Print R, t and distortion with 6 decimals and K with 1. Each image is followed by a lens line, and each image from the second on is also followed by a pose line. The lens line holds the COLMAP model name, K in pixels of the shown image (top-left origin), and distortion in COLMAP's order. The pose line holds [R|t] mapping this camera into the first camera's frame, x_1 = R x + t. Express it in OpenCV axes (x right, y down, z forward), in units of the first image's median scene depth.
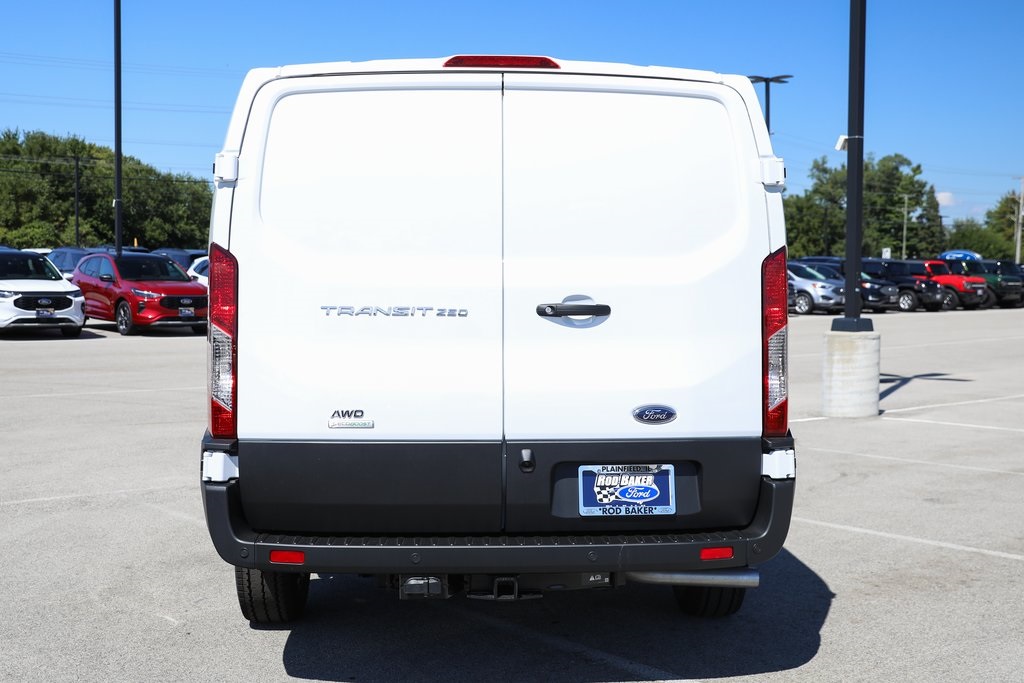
lens RADIAL K [[1150.9, 0, 512.0], [0, 1150.9, 341.5], [0, 0, 1]] dist [-0.026296, 0.019968]
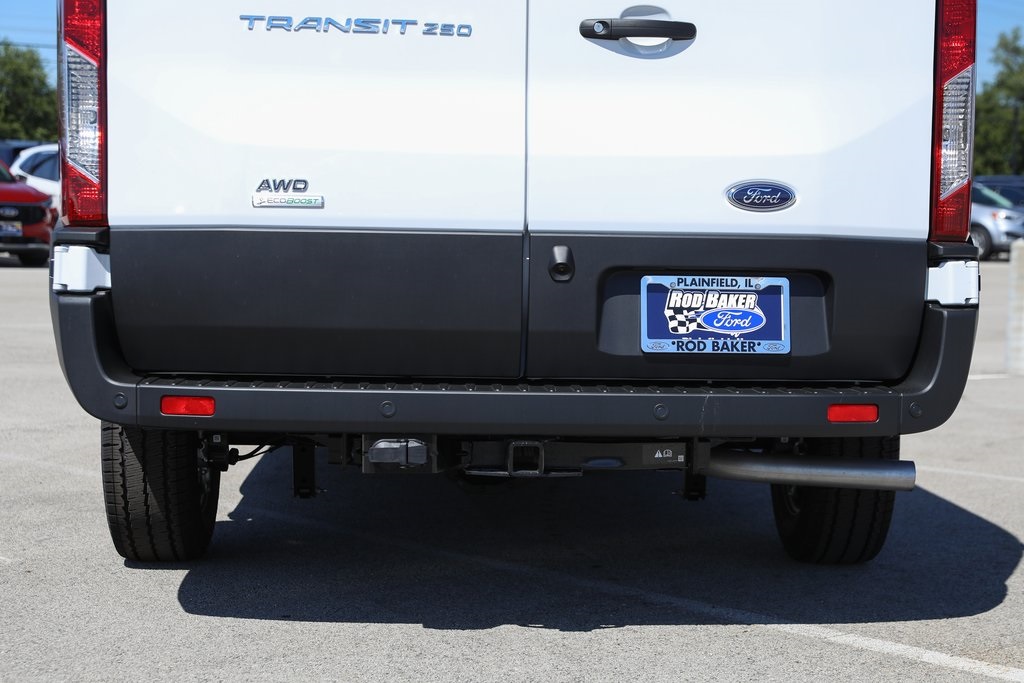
lens RADIAL K [[1776.8, 0, 525.9], [0, 1776.8, 438.5], [0, 0, 1]] dist [0.088627, 0.135074]
pose [[0.999901, 0.012913, 0.005510, -0.010998], [-0.013257, 0.997610, 0.067813, 0.132030], [-0.004621, -0.067880, 0.997683, -0.000457]]
